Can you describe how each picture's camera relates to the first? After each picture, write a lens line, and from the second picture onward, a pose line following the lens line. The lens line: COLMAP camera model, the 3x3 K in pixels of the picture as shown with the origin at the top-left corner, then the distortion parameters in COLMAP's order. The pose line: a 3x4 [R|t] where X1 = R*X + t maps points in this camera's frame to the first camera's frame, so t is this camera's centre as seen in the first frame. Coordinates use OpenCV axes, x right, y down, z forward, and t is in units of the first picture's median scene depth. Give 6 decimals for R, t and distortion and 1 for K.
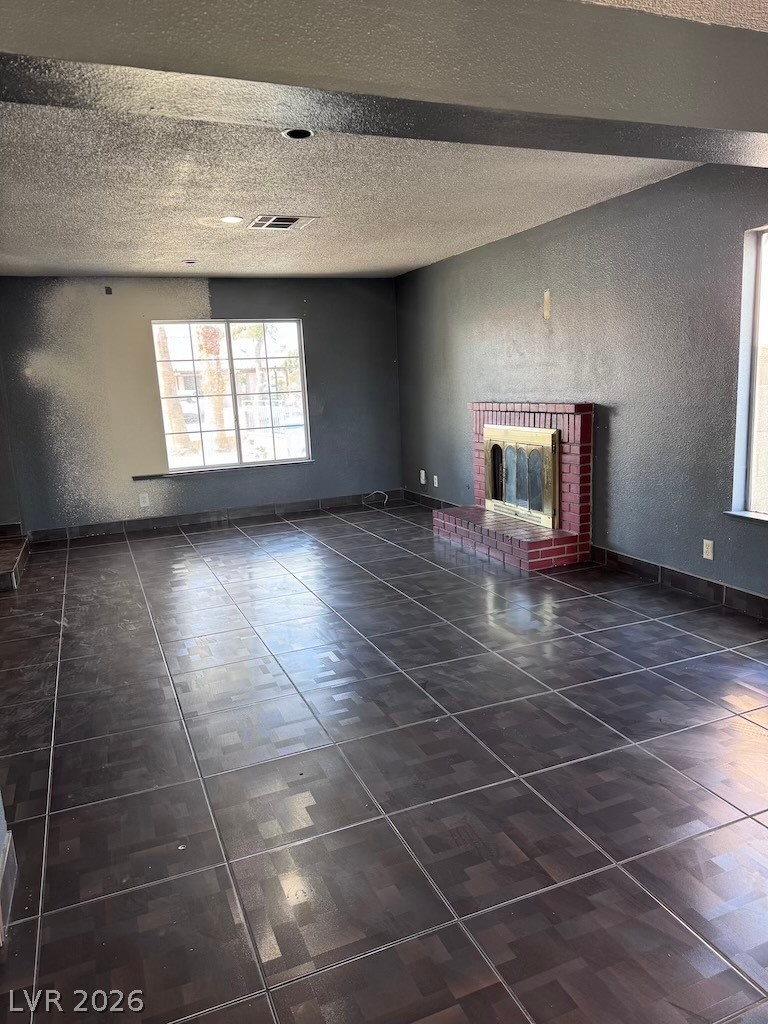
lens RADIAL K [[708.4, 0, 385.1], [0, 708.4, 504.8], [0, 0, 1]] dist [0.007718, -0.025162]
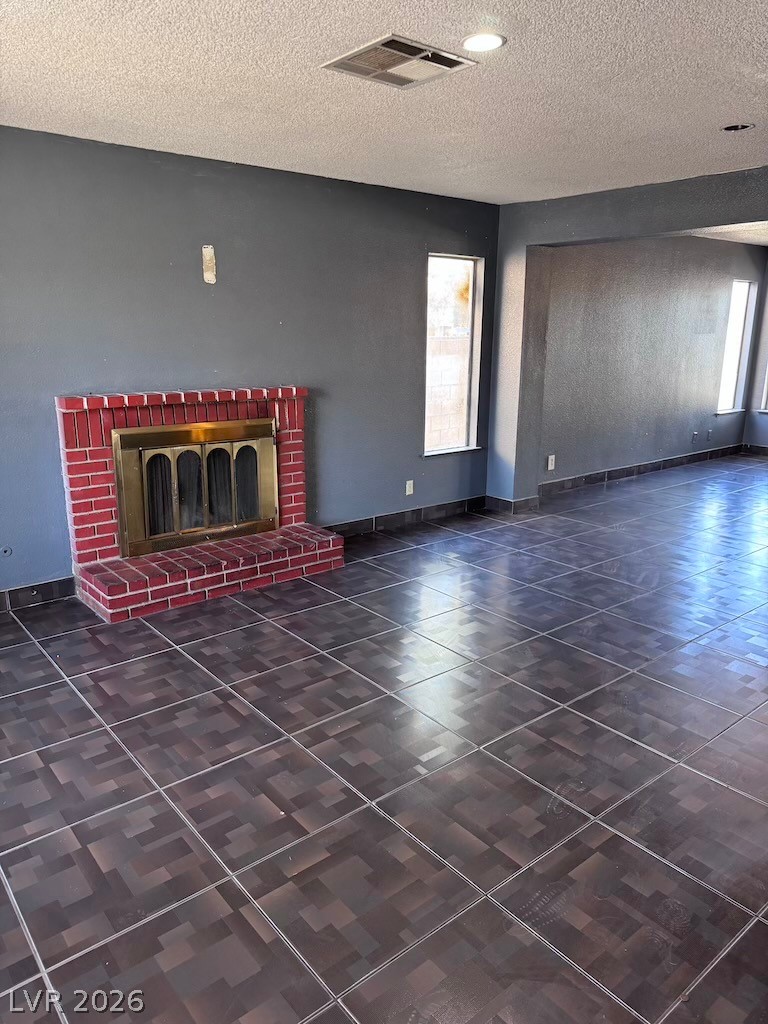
lens RADIAL K [[705.9, 0, 384.0], [0, 705.9, 512.0], [0, 0, 1]] dist [0.008186, -0.032542]
pose [[-0.280811, -0.188741, 0.941022, -0.839798], [0.180179, 0.952673, 0.244846, -0.240034], [-0.942699, 0.238307, -0.233514, 1.456376]]
